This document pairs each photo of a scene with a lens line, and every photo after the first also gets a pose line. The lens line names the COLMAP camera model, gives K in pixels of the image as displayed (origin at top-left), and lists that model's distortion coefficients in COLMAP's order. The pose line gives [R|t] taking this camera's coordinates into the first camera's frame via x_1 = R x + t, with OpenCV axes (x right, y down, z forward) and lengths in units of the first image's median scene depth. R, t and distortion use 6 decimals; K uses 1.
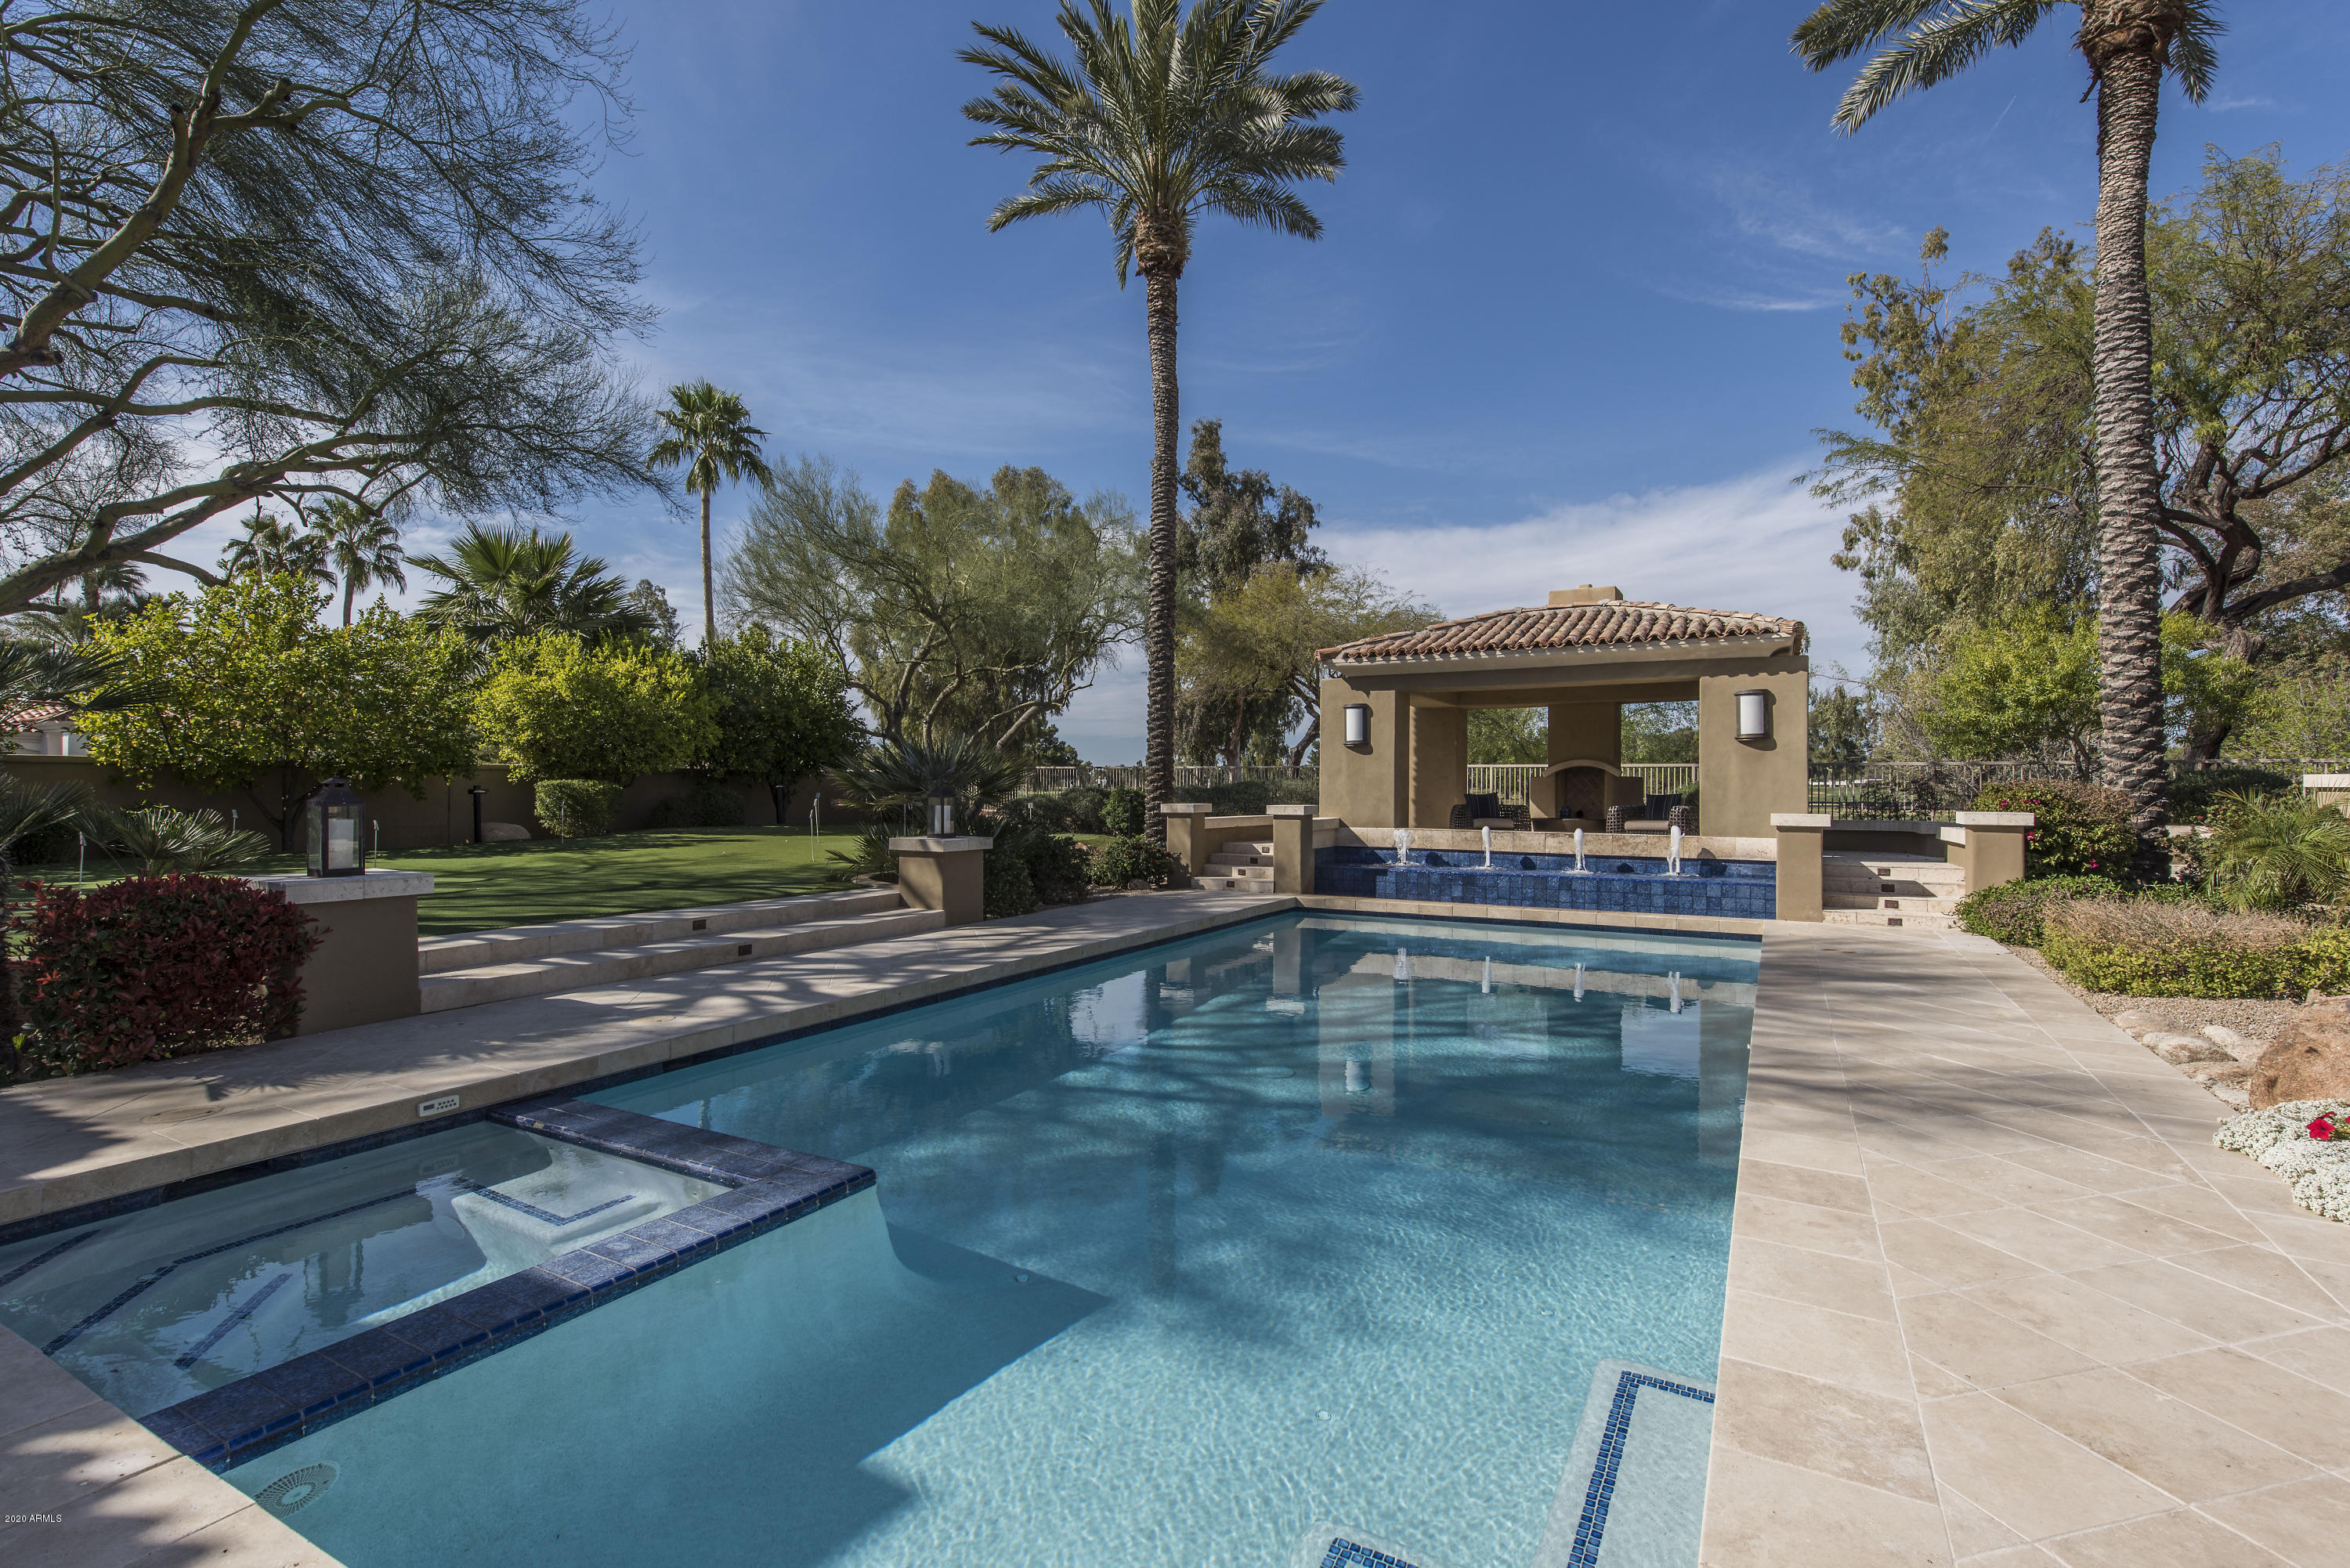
lens RADIAL K [[1061.3, 0, 1189.1], [0, 1061.3, 785.0], [0, 0, 1]] dist [0.010376, 0.000434]
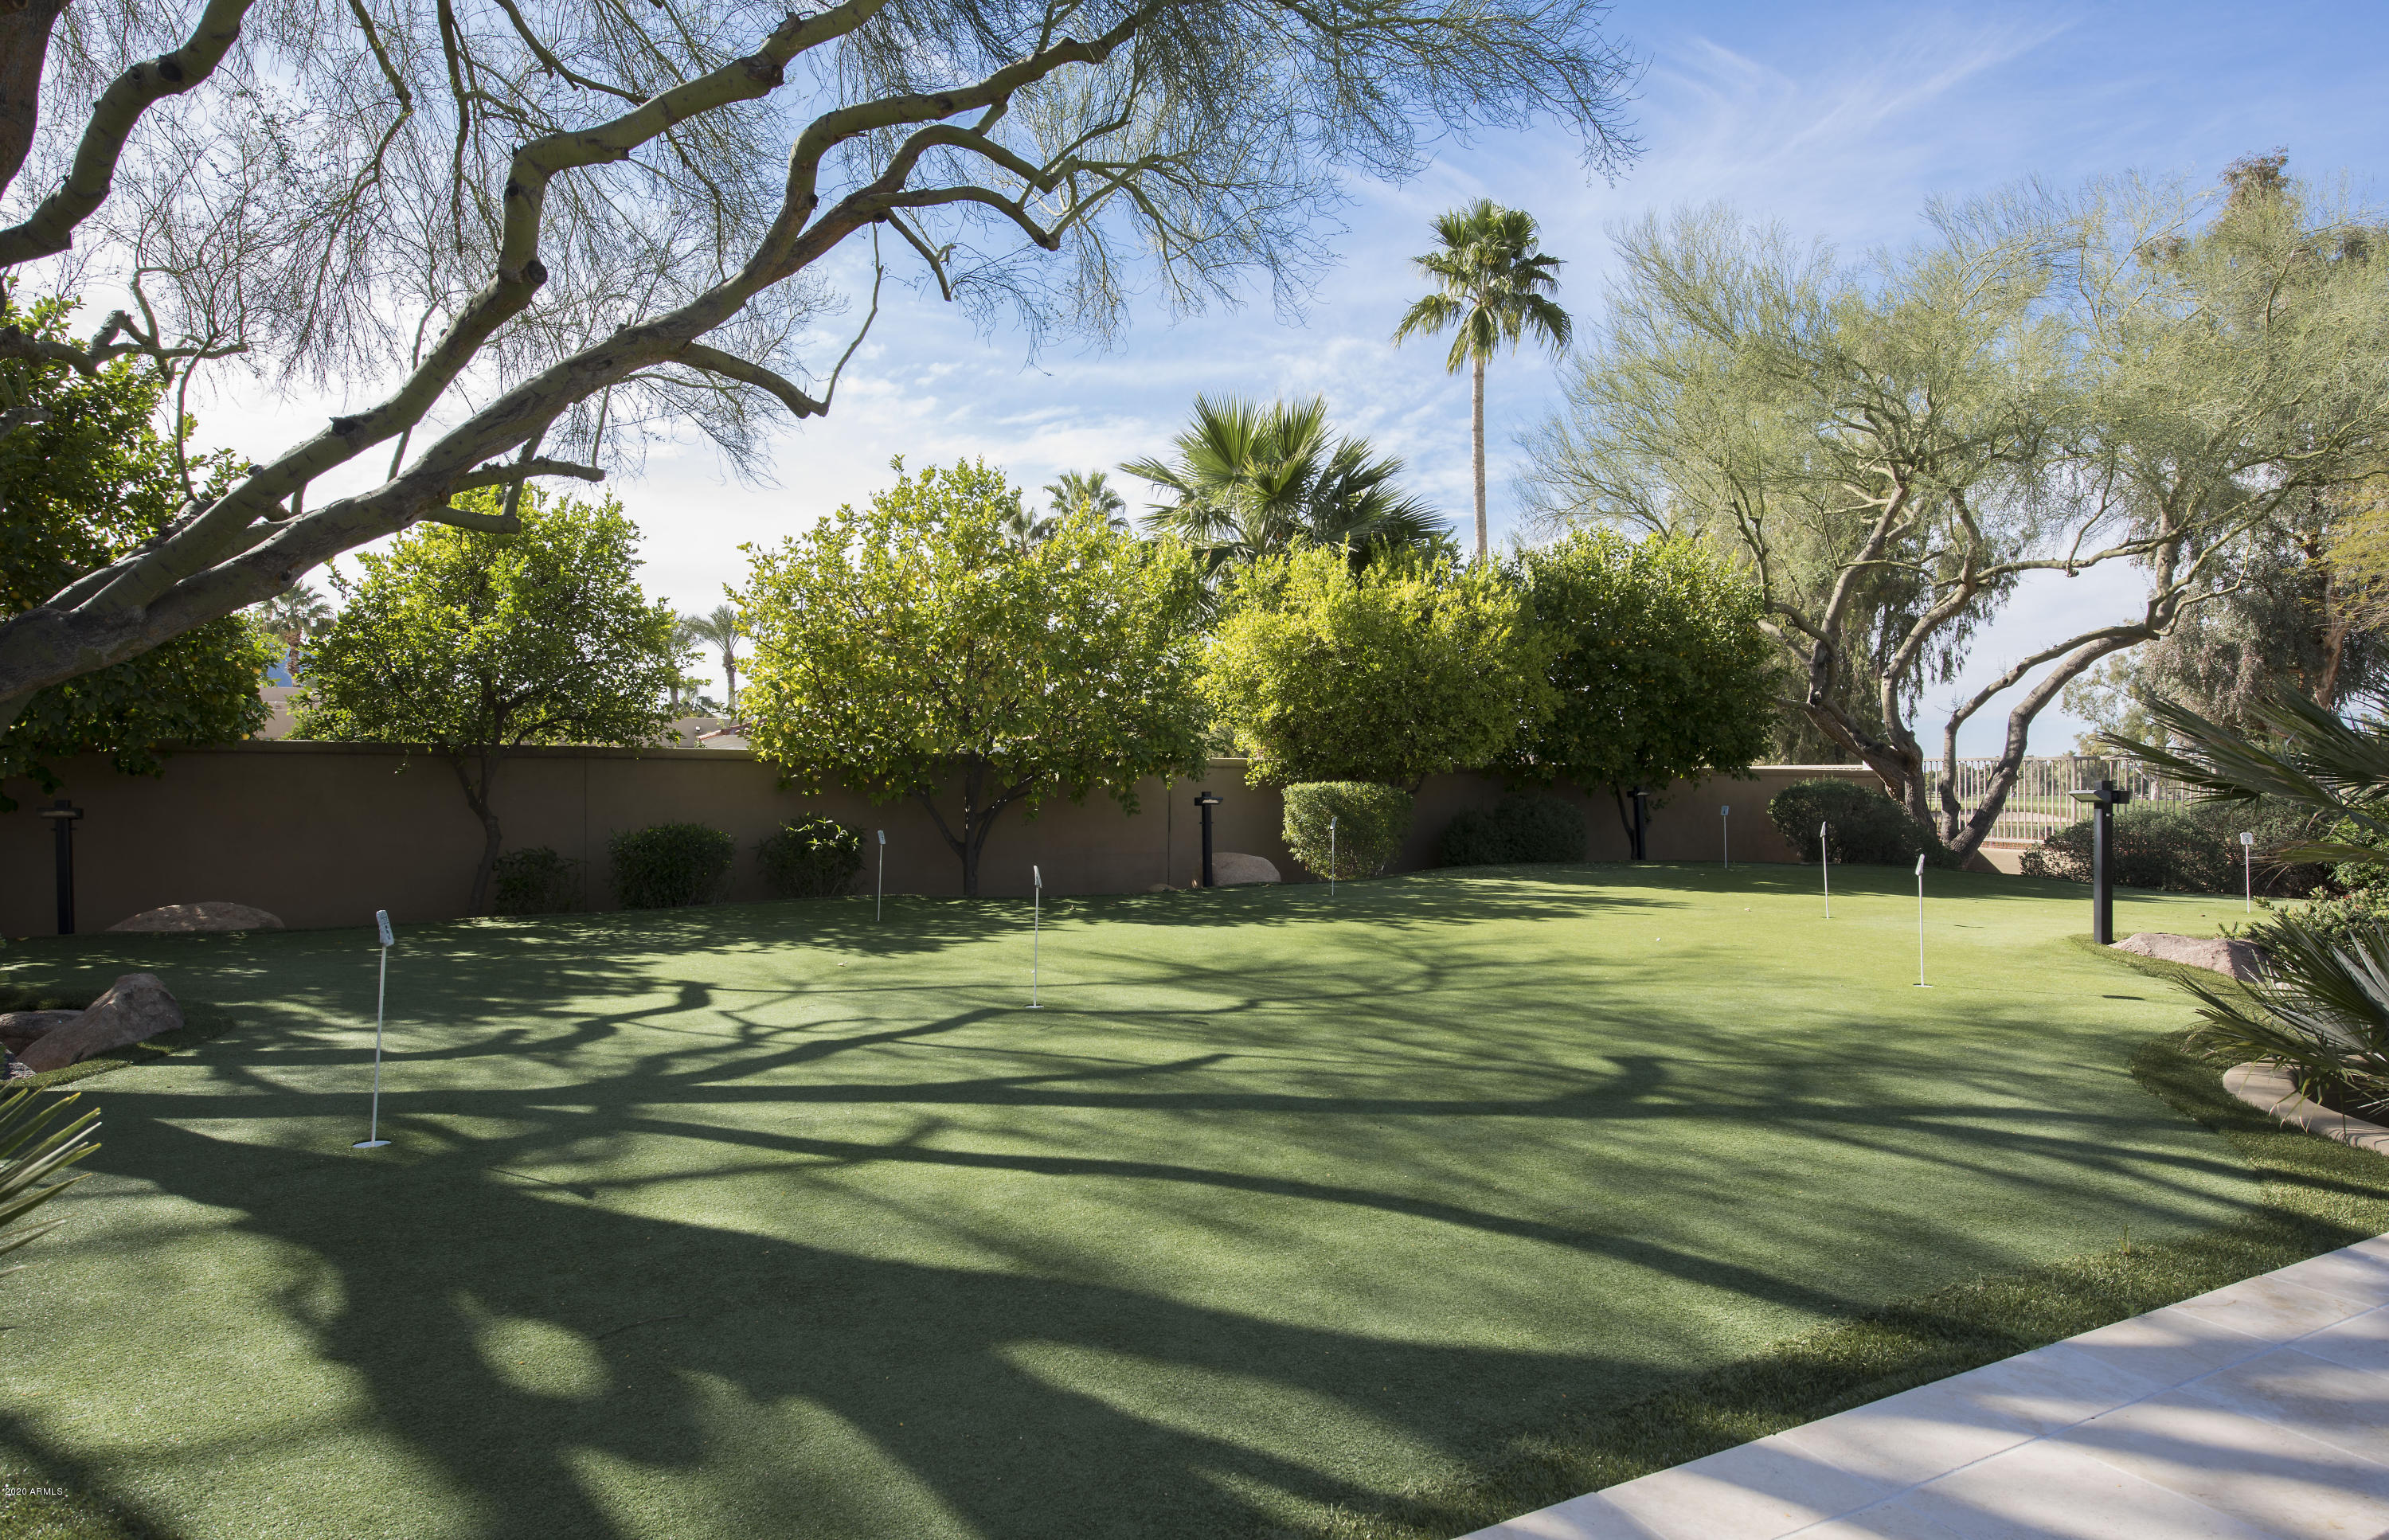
lens RADIAL K [[1387.0, 0, 1194.6], [0, 1387.0, 775.4], [0, 0, 1]] dist [0.000121, 0.000010]
pose [[0.830830, -0.004993, -0.556504, -0.199383], [-0.001456, 0.999937, -0.011145, 0.000141], [0.556524, 0.010070, 0.830770, 0.289446]]
